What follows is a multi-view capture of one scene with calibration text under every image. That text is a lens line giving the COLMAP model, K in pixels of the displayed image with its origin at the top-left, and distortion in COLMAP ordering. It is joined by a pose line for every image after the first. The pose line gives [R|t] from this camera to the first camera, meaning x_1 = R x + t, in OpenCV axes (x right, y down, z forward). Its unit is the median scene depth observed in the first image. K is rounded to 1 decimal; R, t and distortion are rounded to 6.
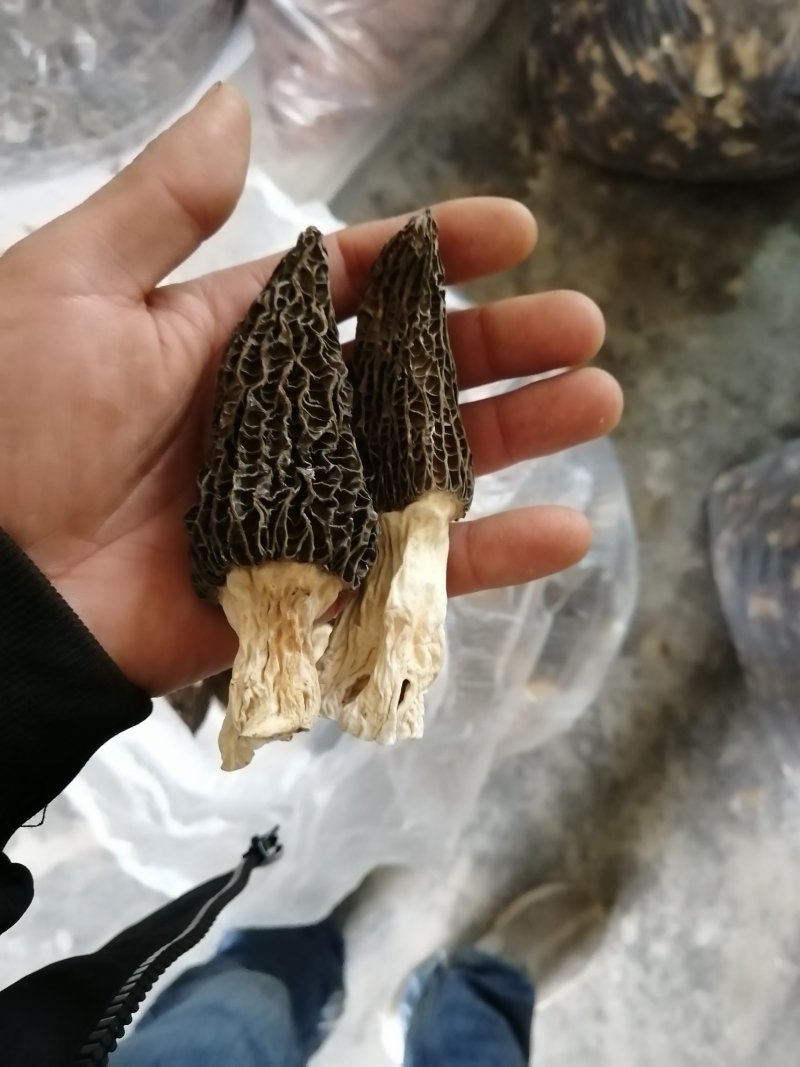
lens RADIAL K [[823.6, 0, 400.0], [0, 823.6, 533.5], [0, 0, 1]] dist [-0.029743, 0.046630]
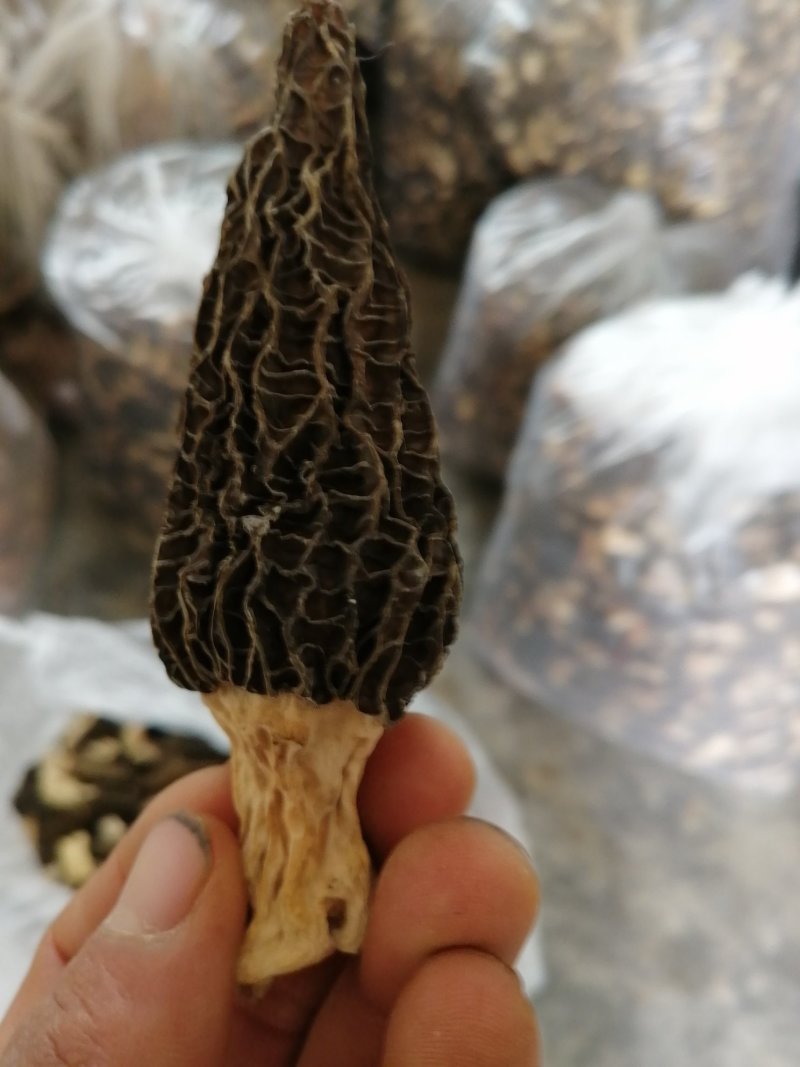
lens RADIAL K [[823.6, 0, 400.0], [0, 823.6, 533.5], [0, 0, 1]] dist [-0.029743, 0.046630]
pose [[0.811250, -0.044640, -0.582993, 0.261145], [0.165901, 0.973677, 0.156300, -0.132254], [0.560669, -0.223517, 0.797302, 0.623476]]
